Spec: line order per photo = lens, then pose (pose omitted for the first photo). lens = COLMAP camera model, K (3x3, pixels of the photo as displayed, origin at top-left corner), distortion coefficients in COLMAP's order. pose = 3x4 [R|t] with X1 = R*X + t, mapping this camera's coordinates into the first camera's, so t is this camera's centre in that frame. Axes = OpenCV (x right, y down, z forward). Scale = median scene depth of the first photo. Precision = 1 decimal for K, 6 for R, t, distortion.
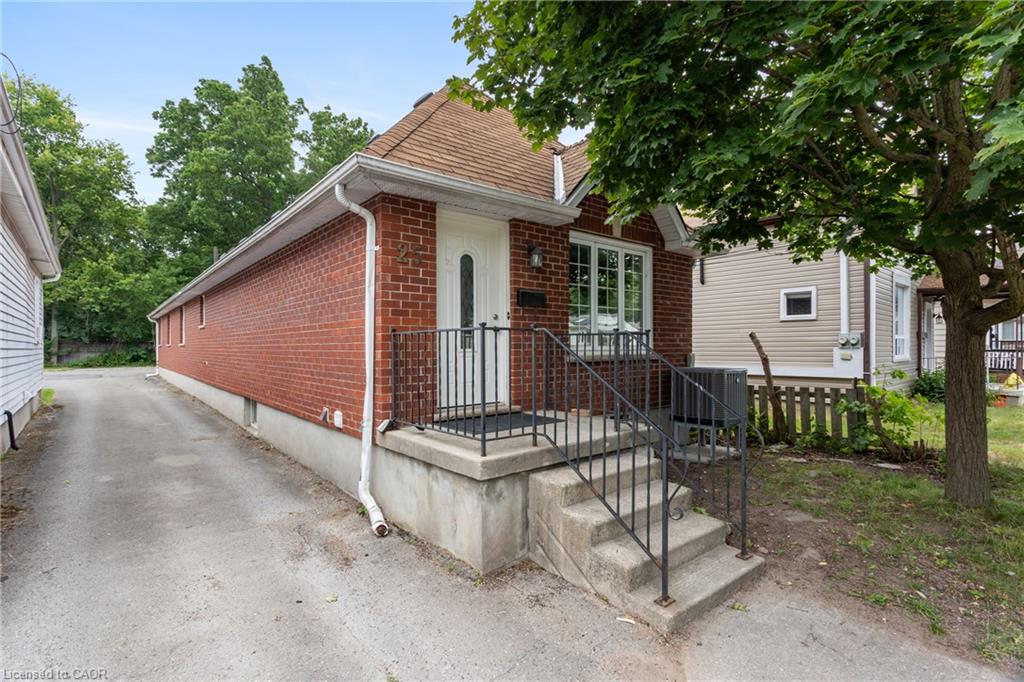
lens RADIAL K [[495.5, 0, 512.0], [0, 495.5, 341.0], [0, 0, 1]] dist [0.025467, 0.000323]
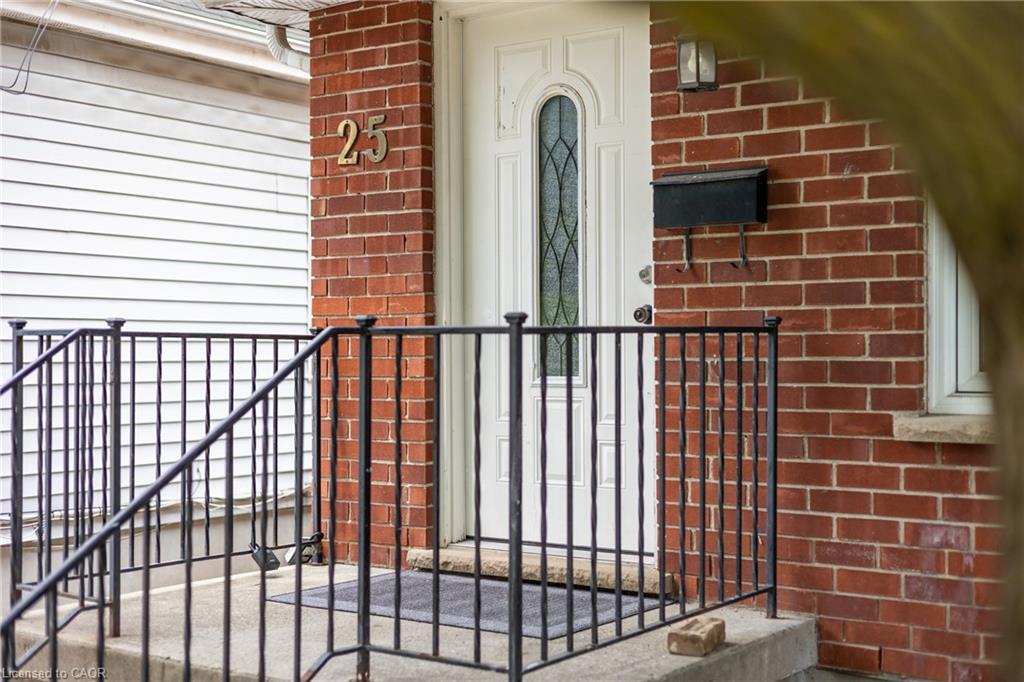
lens RADIAL K [[1411.5, 0, 512.0], [0, 1411.5, 341.0], [0, 0, 1]] dist [0.006499, 0.005095]
pose [[0.243449, -0.005739, -0.969897, 0.797243], [0.009655, 0.999947, -0.003493, -0.005145], [0.969866, -0.008514, 0.243491, 0.710350]]
